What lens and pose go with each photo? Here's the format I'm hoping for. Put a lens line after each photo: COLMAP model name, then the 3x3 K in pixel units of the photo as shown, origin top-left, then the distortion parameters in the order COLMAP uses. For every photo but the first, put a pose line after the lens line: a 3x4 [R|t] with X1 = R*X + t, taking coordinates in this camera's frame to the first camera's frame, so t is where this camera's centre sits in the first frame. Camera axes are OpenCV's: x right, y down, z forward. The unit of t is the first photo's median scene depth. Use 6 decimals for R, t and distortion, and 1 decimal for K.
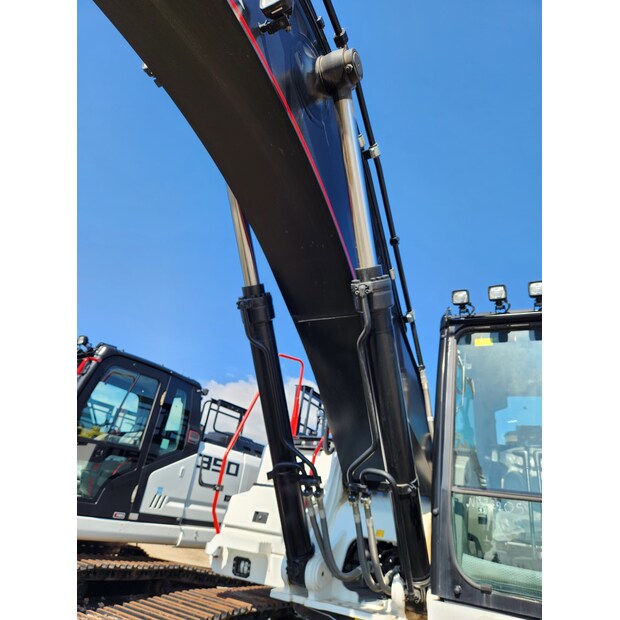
lens RADIAL K [[433.2, 0, 310.0], [0, 433.2, 310.0], [0, 0, 1]] dist [0.106992, -0.108532]
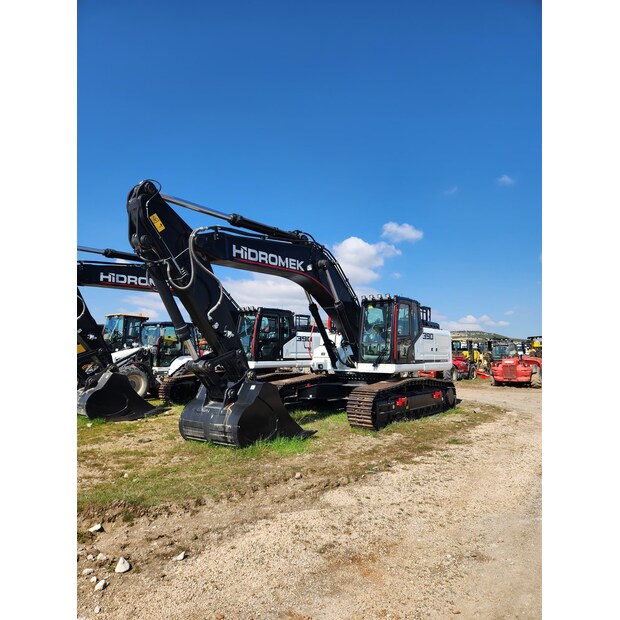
lens RADIAL K [[433.2, 0, 310.0], [0, 433.2, 310.0], [0, 0, 1]] dist [0.106992, -0.108532]
pose [[0.981725, -0.143394, -0.125115, 0.198968], [0.176433, 0.932215, 0.315985, -0.721404], [0.071323, -0.332285, 0.940478, -1.593103]]
